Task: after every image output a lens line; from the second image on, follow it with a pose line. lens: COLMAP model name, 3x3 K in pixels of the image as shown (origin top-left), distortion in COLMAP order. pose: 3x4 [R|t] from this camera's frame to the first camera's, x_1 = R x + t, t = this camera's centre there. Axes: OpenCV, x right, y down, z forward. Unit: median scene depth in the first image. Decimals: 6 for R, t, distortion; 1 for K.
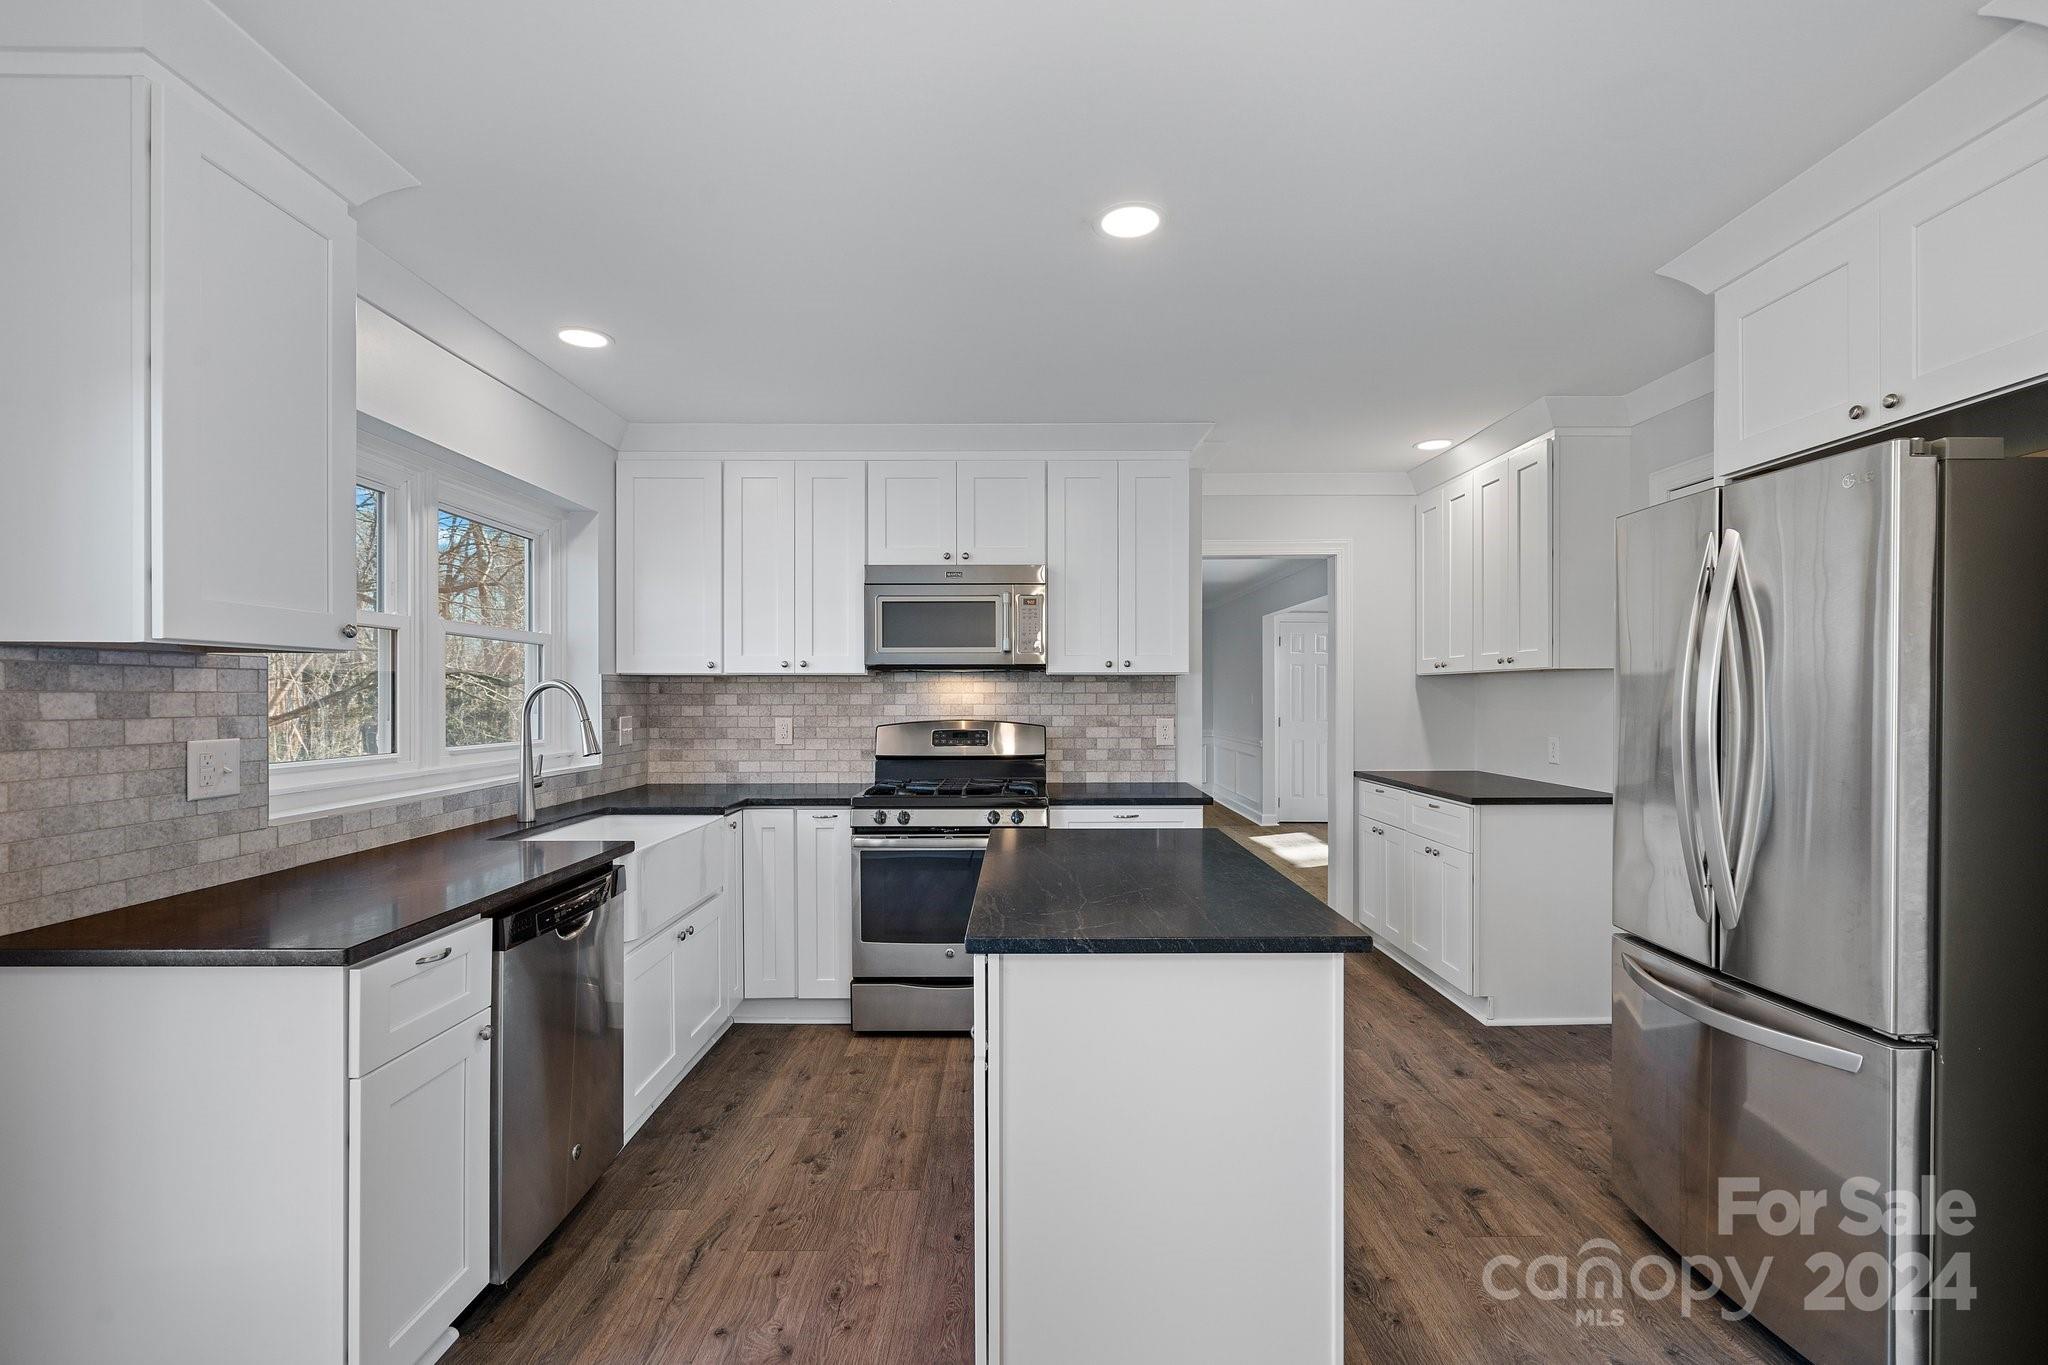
lens RADIAL K [[931.7, 0, 1019.4], [0, 931.7, 702.2], [0, 0, 1]] dist [-0.002639, 0.002820]
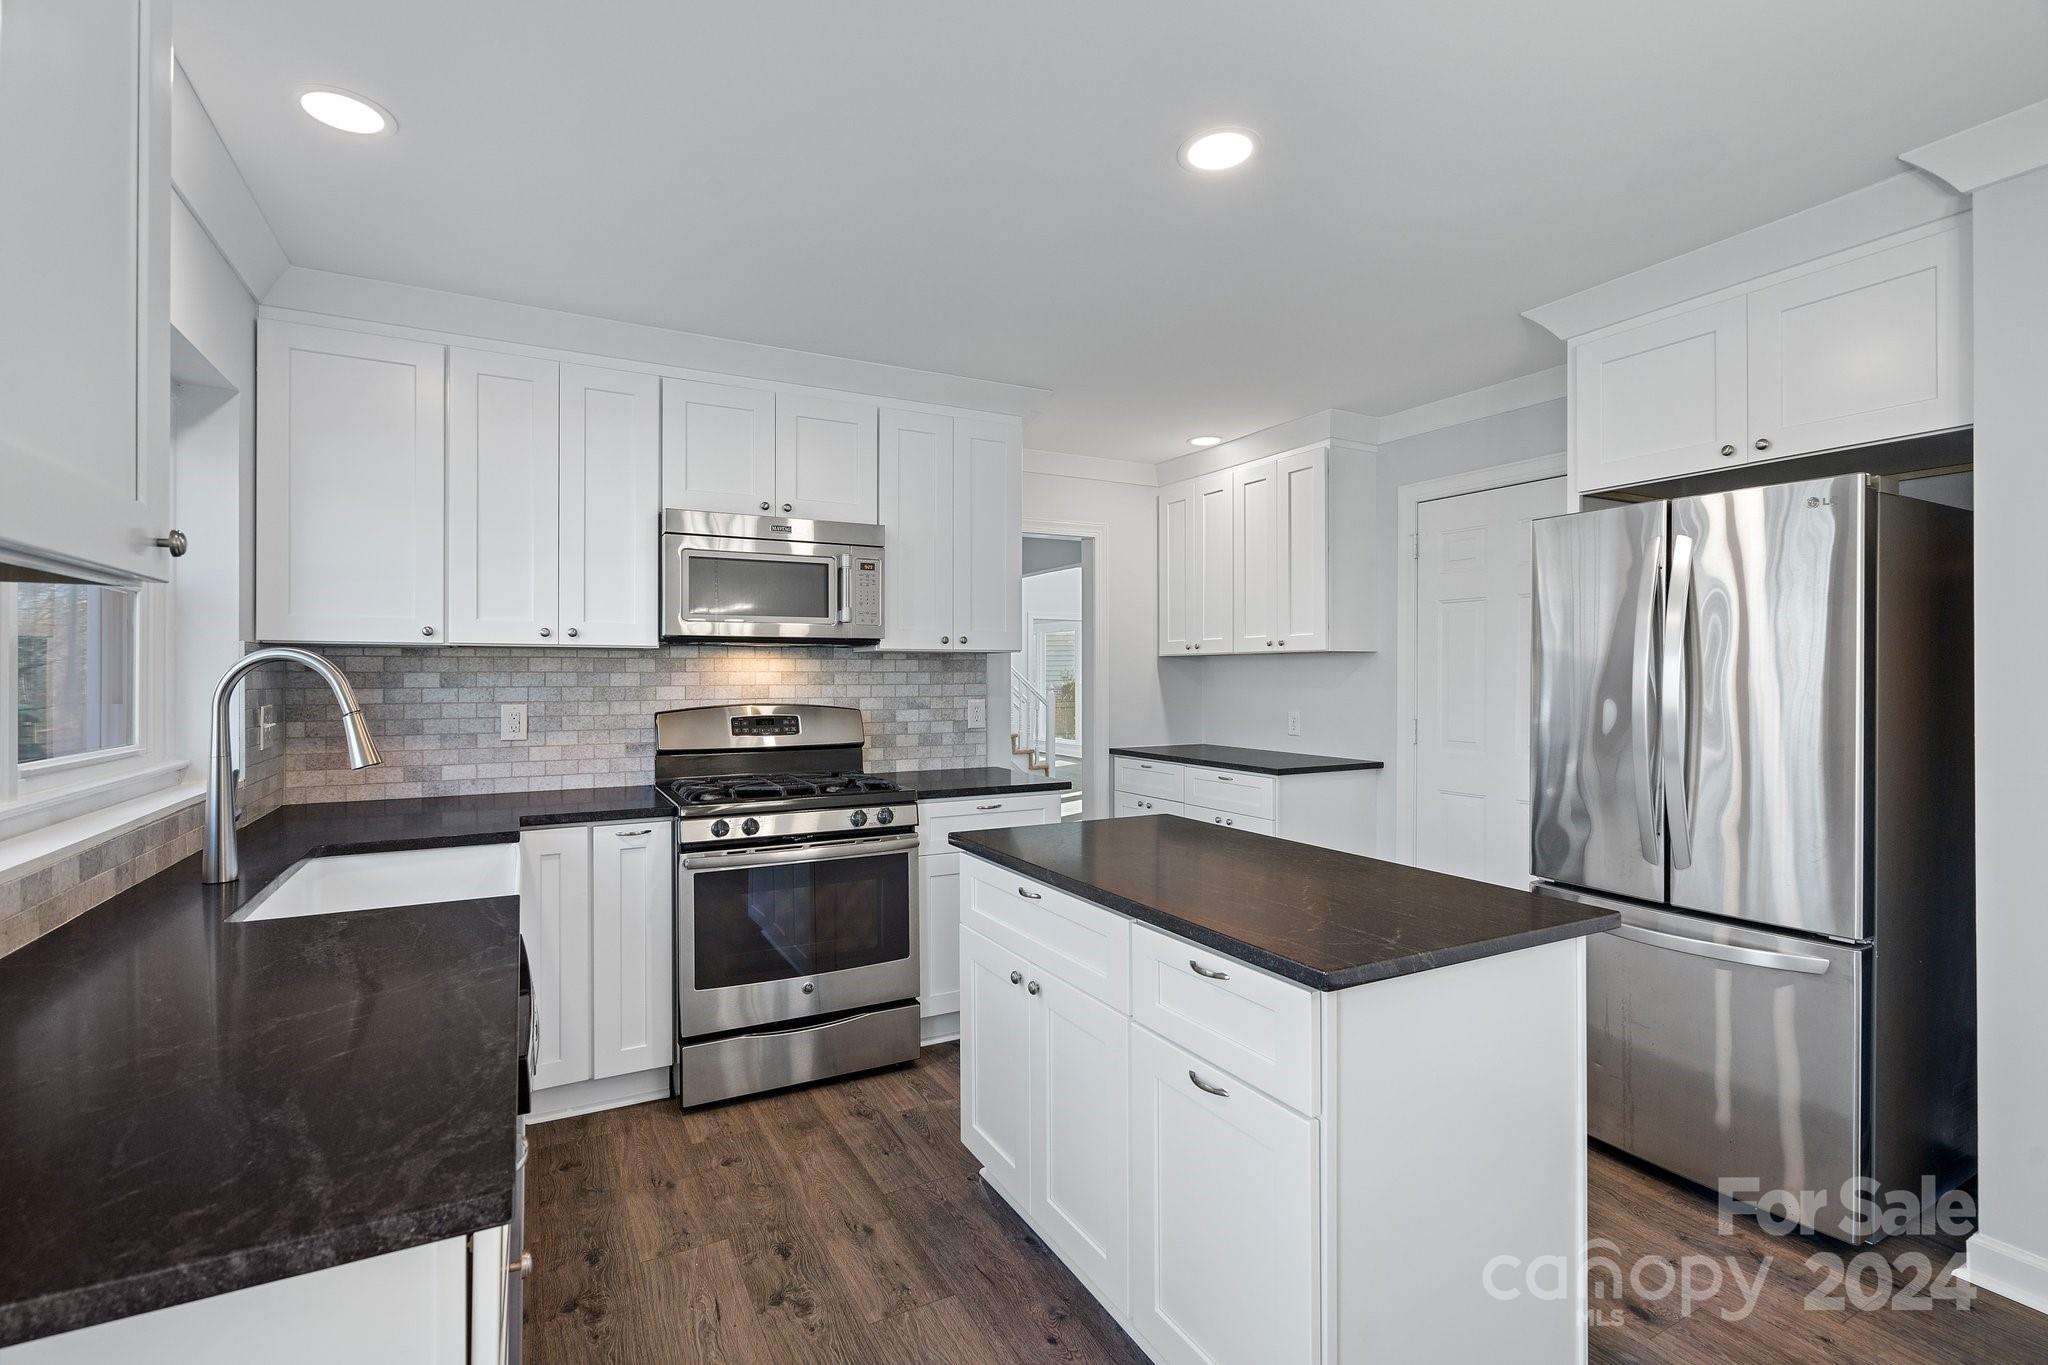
lens RADIAL K [[931.7, 0, 1018.6], [0, 931.7, 675.8], [0, 0, 1]] dist [-0.002639, 0.002820]
pose [[0.881964, -0.000150, 0.471317, -0.268100], [0.003429, 0.999976, -0.006098, -0.000188], [-0.471305, 0.006995, 0.881943, 0.165914]]
